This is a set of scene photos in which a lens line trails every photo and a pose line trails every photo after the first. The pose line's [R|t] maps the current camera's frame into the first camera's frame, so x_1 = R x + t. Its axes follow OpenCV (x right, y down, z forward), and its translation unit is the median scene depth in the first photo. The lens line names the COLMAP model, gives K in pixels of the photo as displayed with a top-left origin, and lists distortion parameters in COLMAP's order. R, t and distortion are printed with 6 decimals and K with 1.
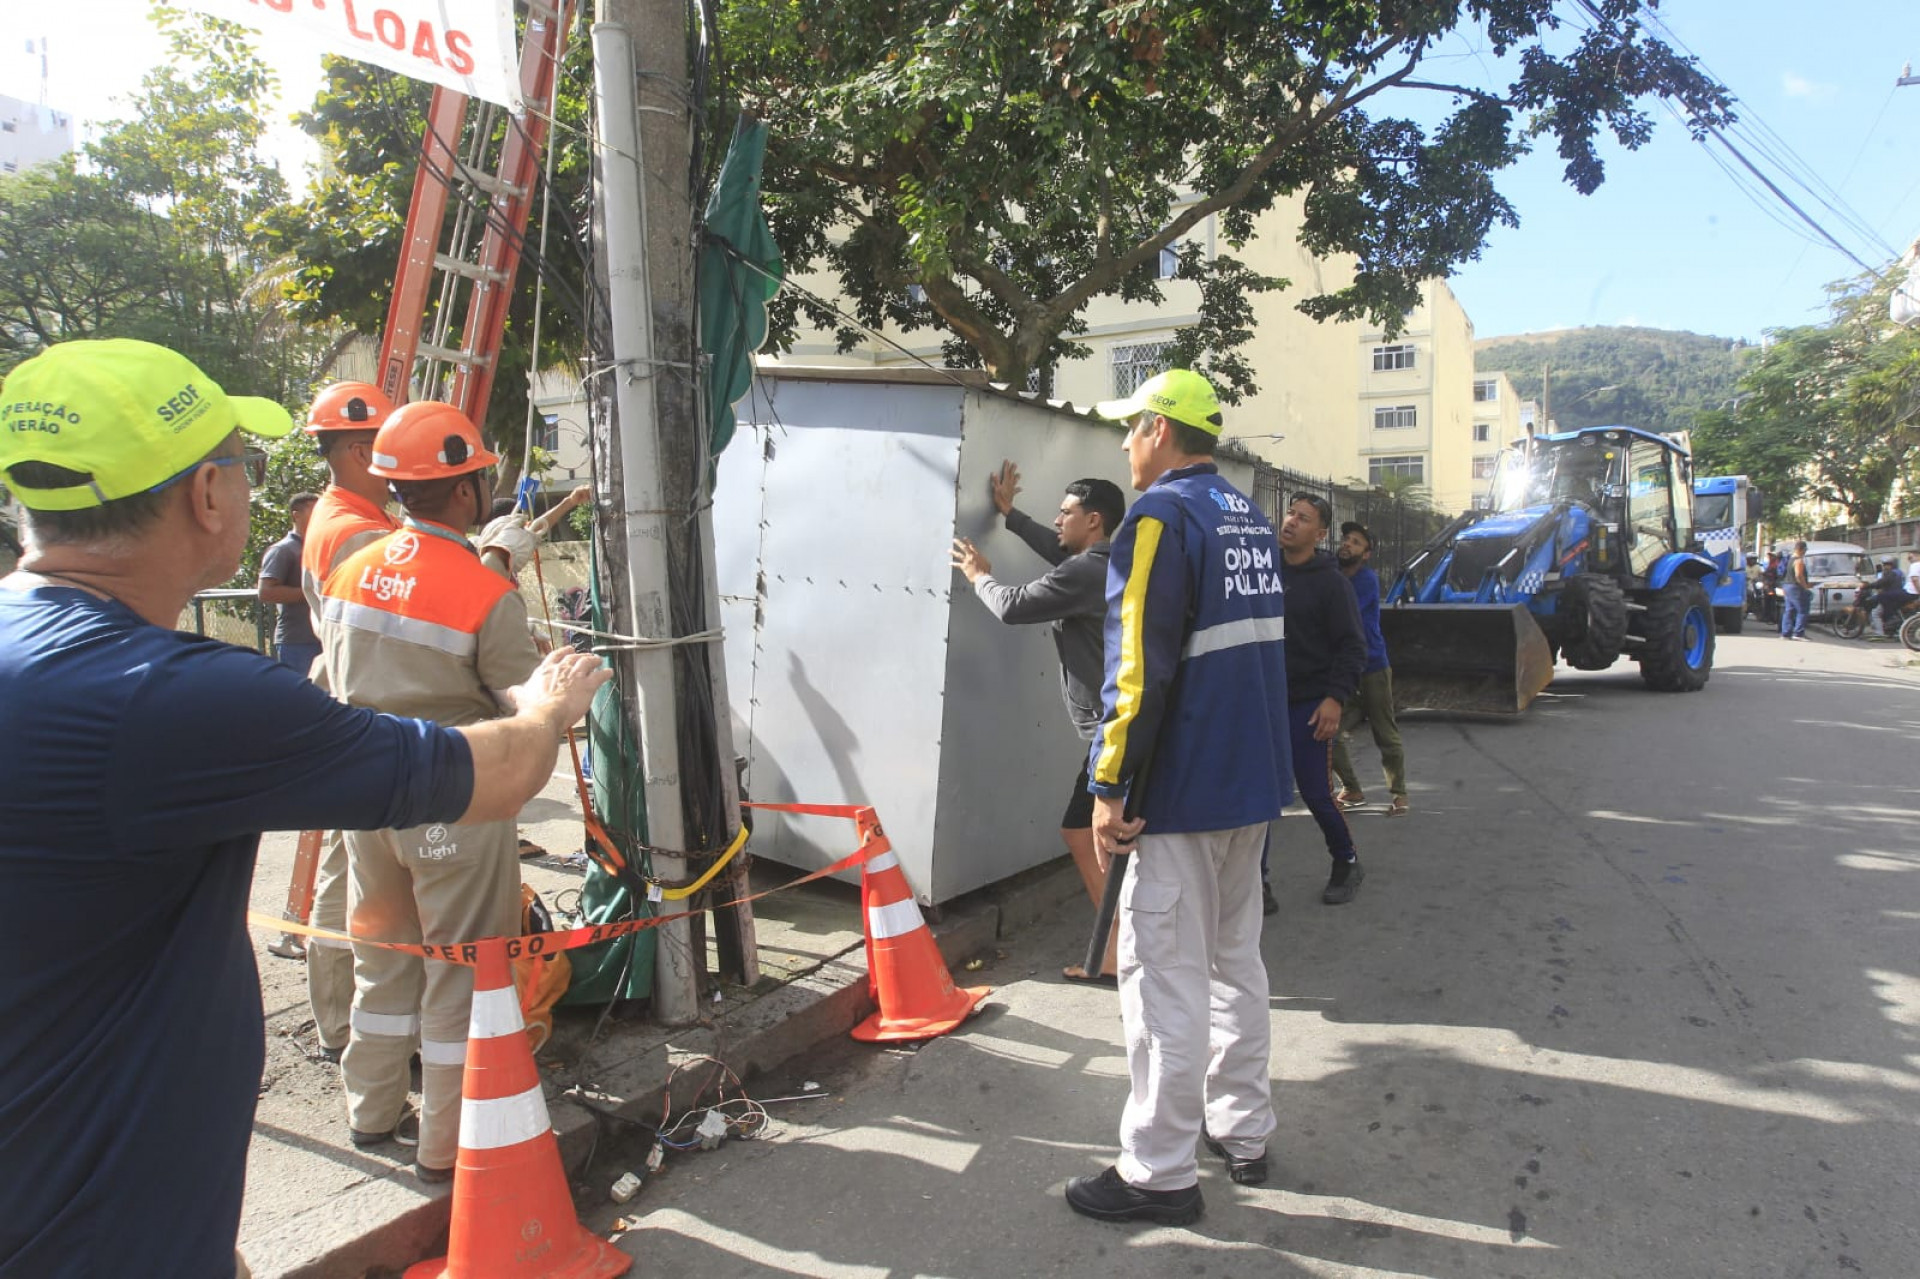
lens RADIAL K [[1130.0, 0, 971.8], [0, 1130.0, 633.0], [0, 0, 1]] dist [-0.070481, 0.038666]
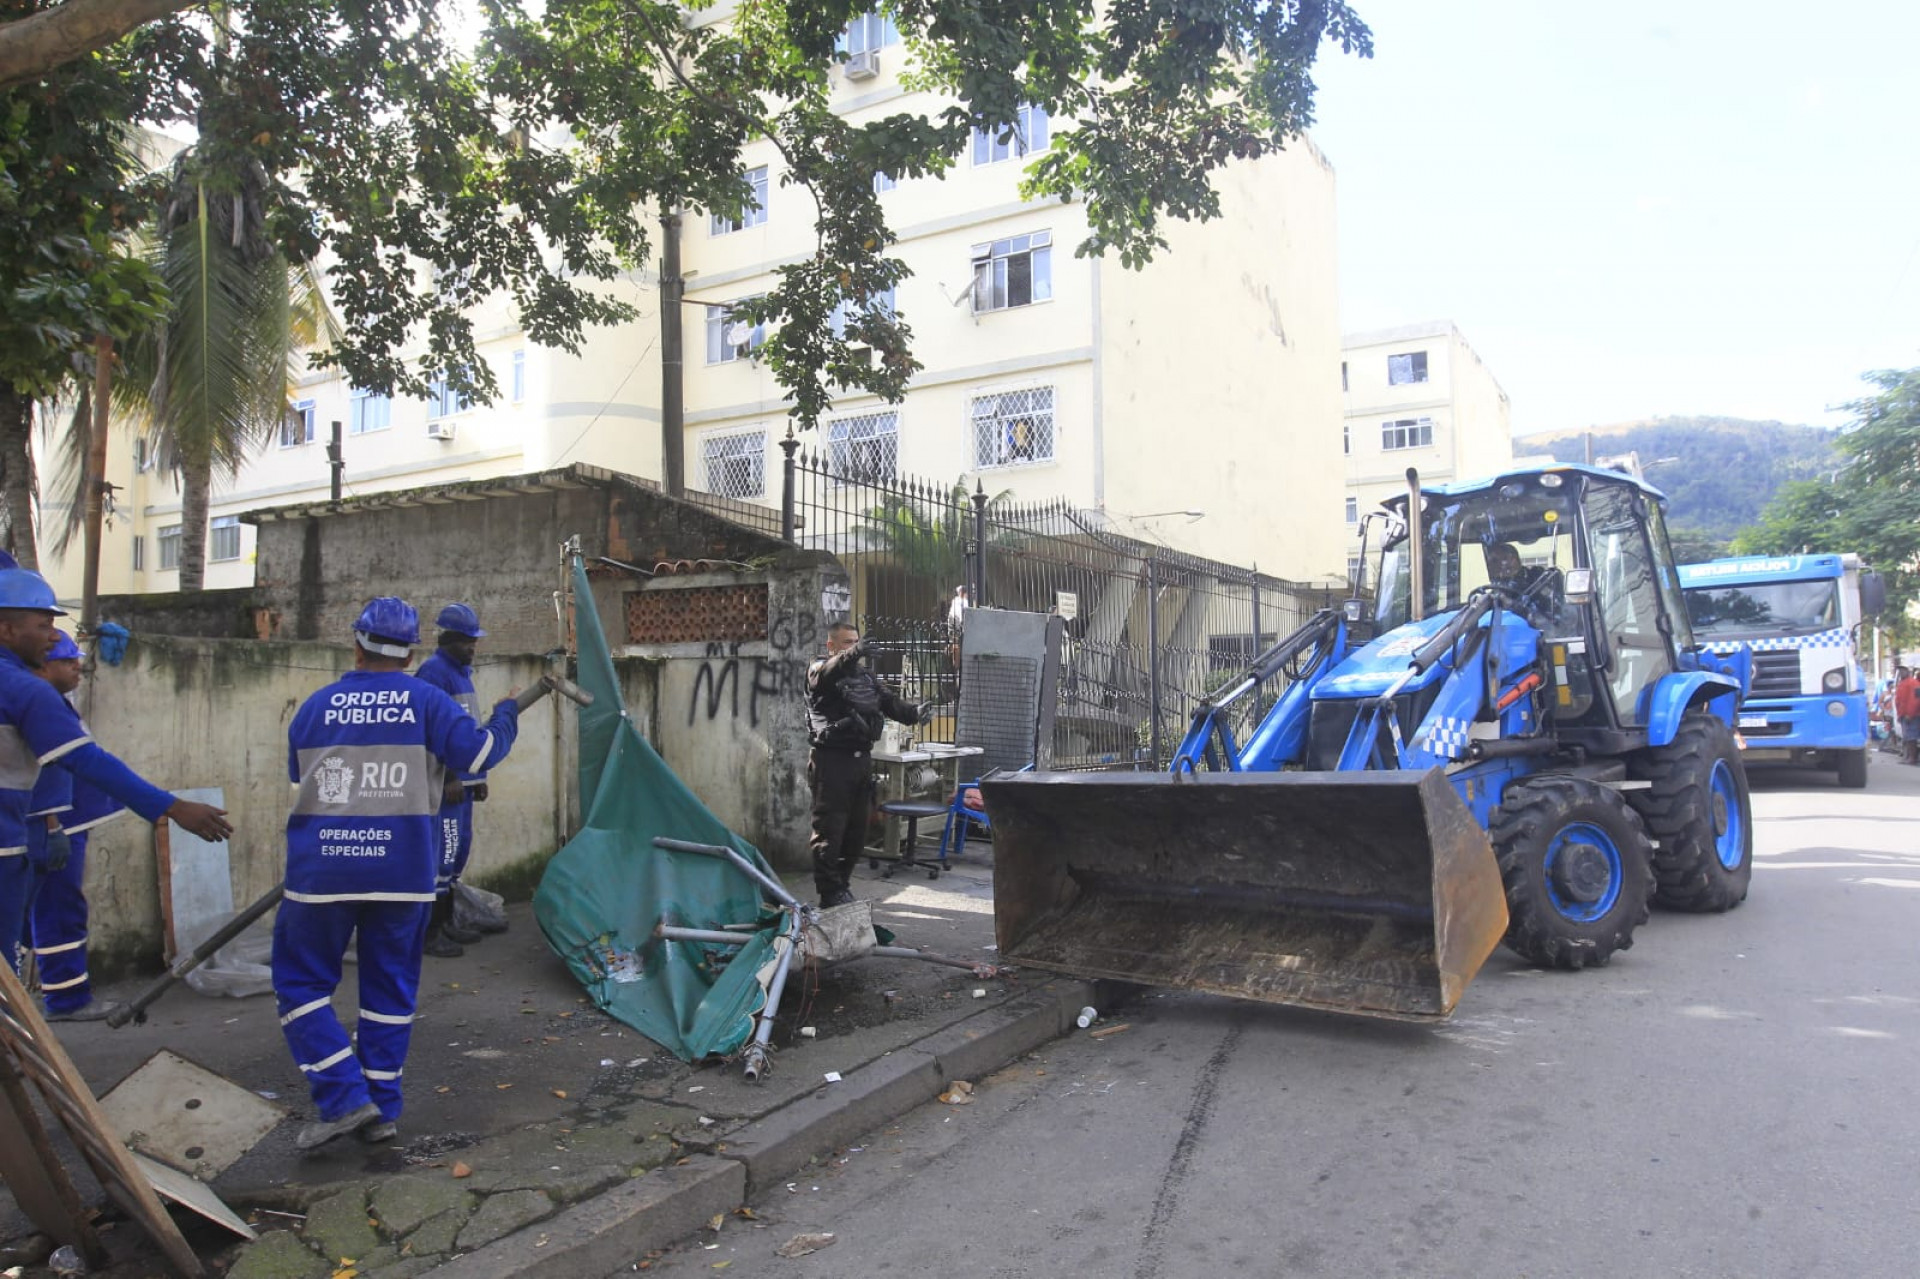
lens RADIAL K [[1278.6, 0, 970.3], [0, 1278.6, 622.5], [0, 0, 1]] dist [-0.069808, 0.056706]
pose [[0.999968, -0.005237, -0.006038, 0.077927], [0.004525, 0.993651, -0.112413, -0.007741], [0.006588, 0.112382, 0.993643, 0.112469]]
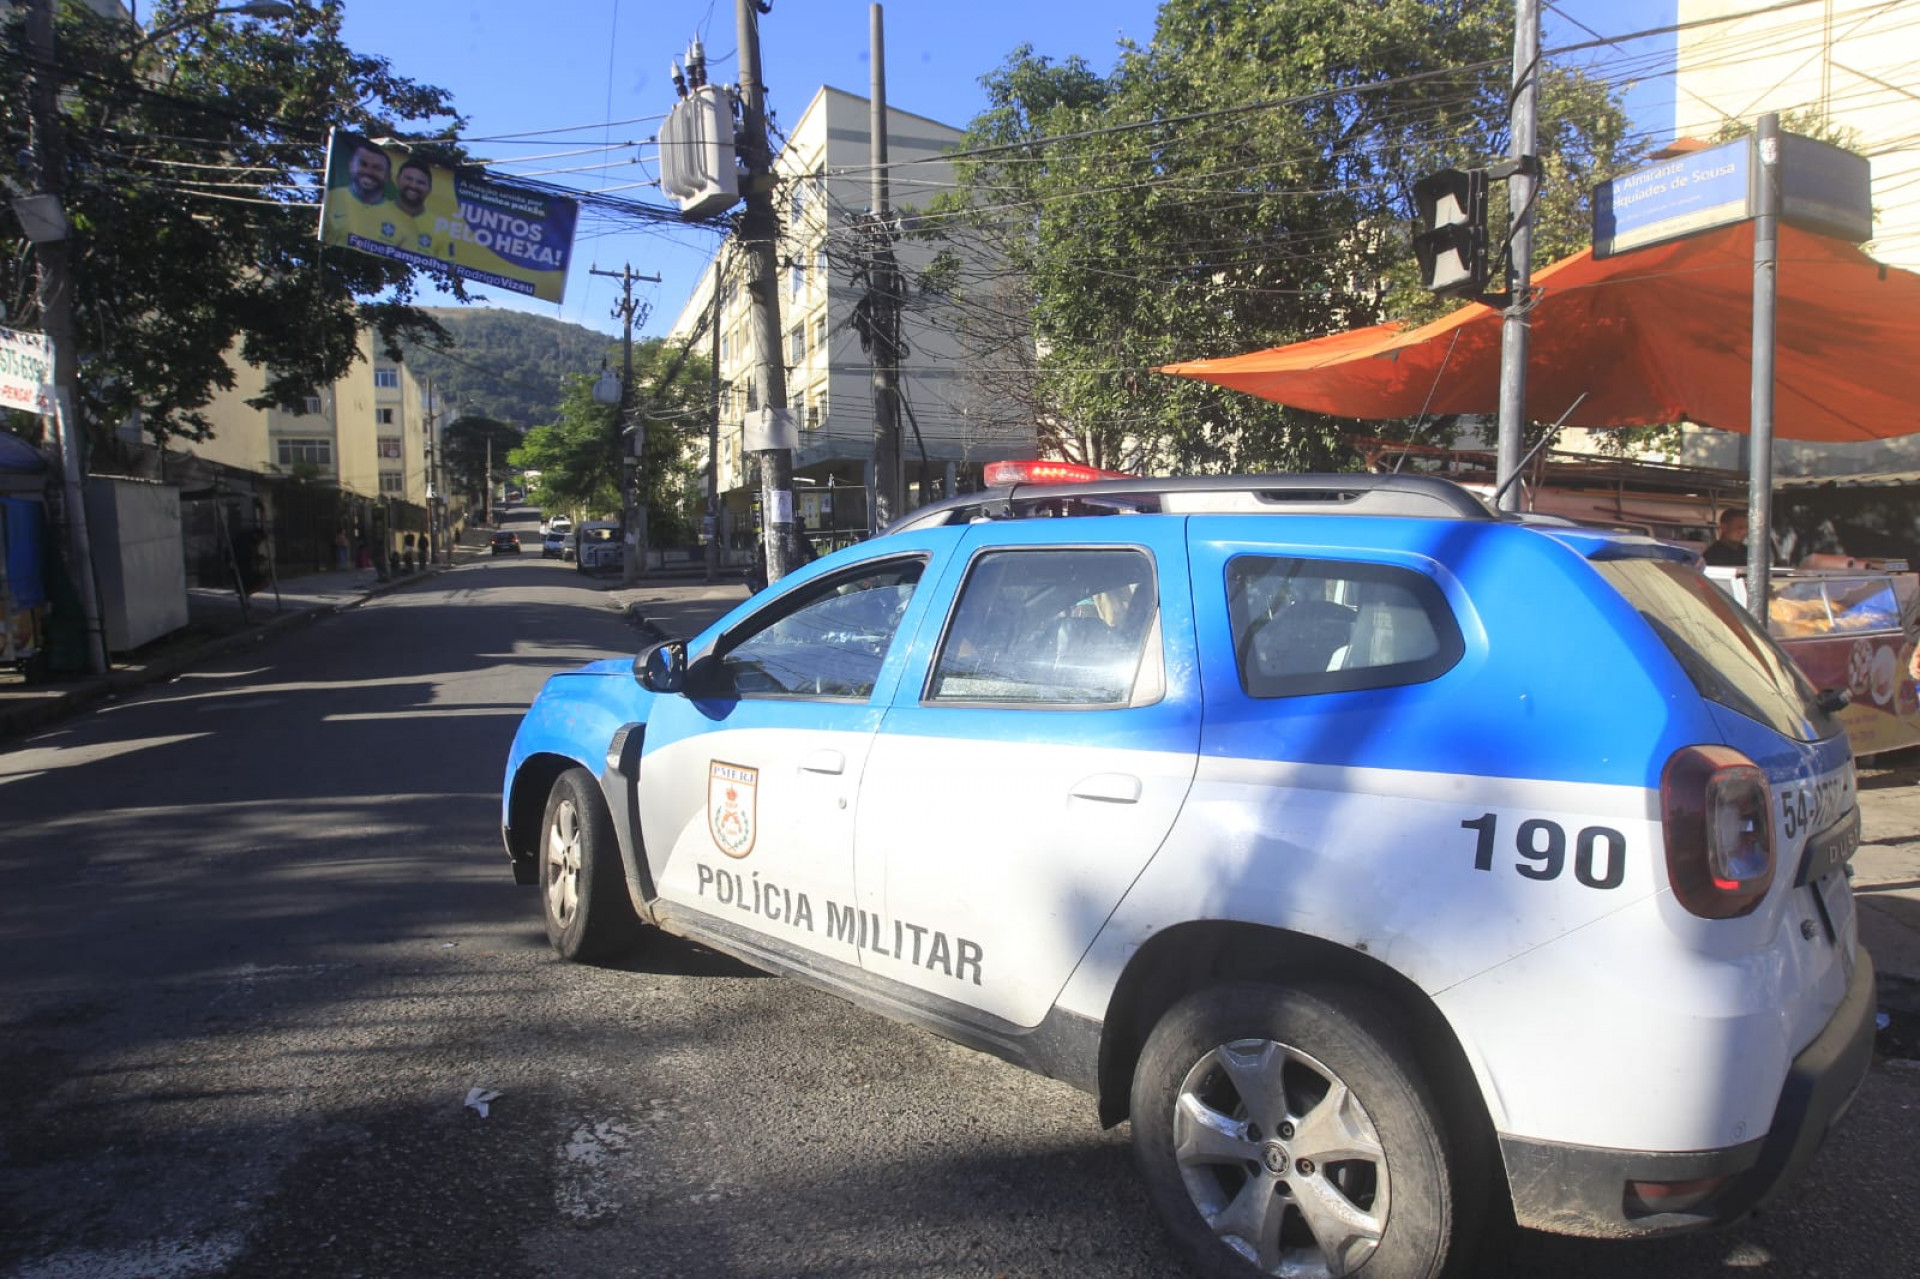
lens RADIAL K [[1130.0, 0, 971.8], [0, 1130.0, 633.0], [0, 0, 1]] dist [-0.070481, 0.038666]
pose [[0.622390, -0.068056, 0.779743, -0.095384], [0.047146, 0.997664, 0.049444, 0.013735], [-0.781286, 0.005989, 0.624144, -0.251892]]
